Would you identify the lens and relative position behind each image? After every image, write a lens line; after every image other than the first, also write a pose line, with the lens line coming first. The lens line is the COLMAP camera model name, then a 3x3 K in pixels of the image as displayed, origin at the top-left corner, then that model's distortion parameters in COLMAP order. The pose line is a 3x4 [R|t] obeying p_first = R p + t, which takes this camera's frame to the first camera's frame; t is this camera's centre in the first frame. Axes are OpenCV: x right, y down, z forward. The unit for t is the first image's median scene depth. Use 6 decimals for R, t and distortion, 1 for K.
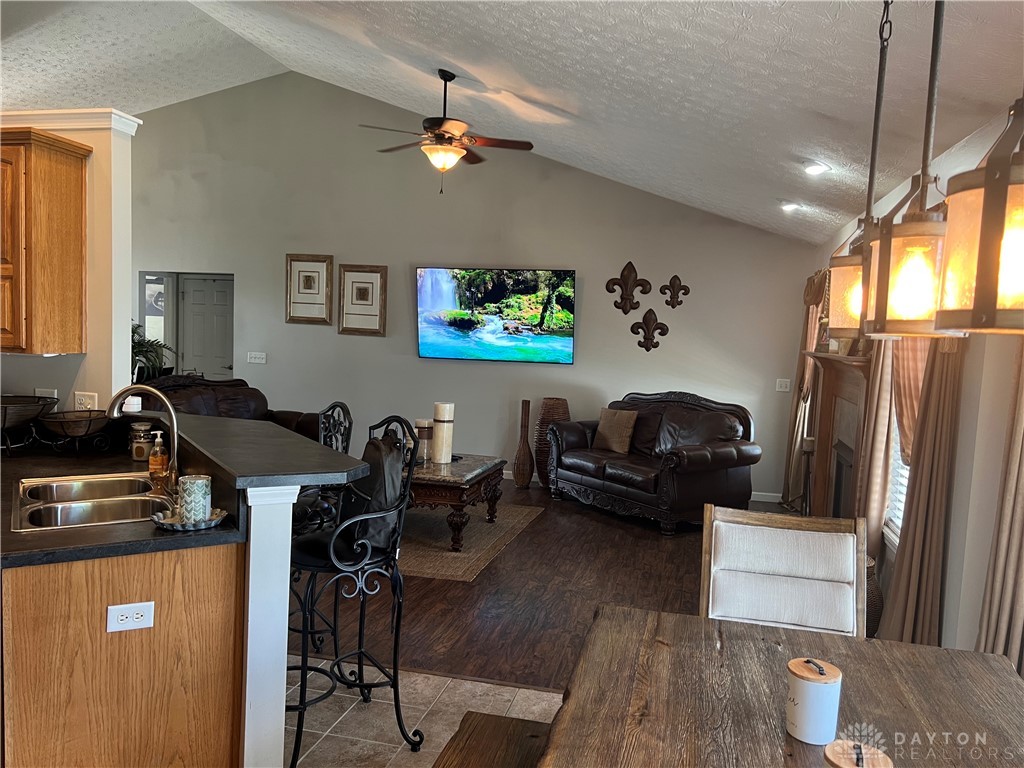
lens RADIAL K [[770.7, 0, 497.5], [0, 770.7, 404.0], [0, 0, 1]] dist [0.045835, -0.052550]
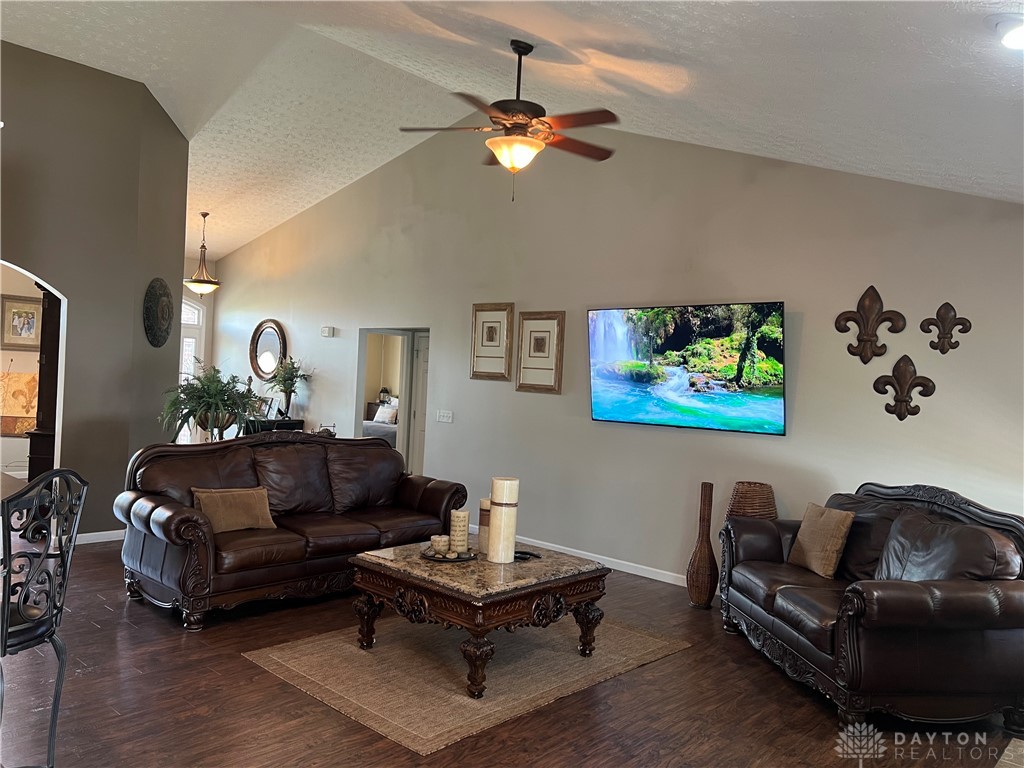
lens RADIAL K [[770.7, 0, 501.5], [0, 770.7, 391.2], [0, 0, 1]] dist [0.045835, -0.052550]
pose [[0.878841, 0.008984, -0.477030, 0.213079], [-0.058926, 0.994212, -0.089836, -0.013817], [0.473462, 0.107061, 0.874283, 0.270376]]
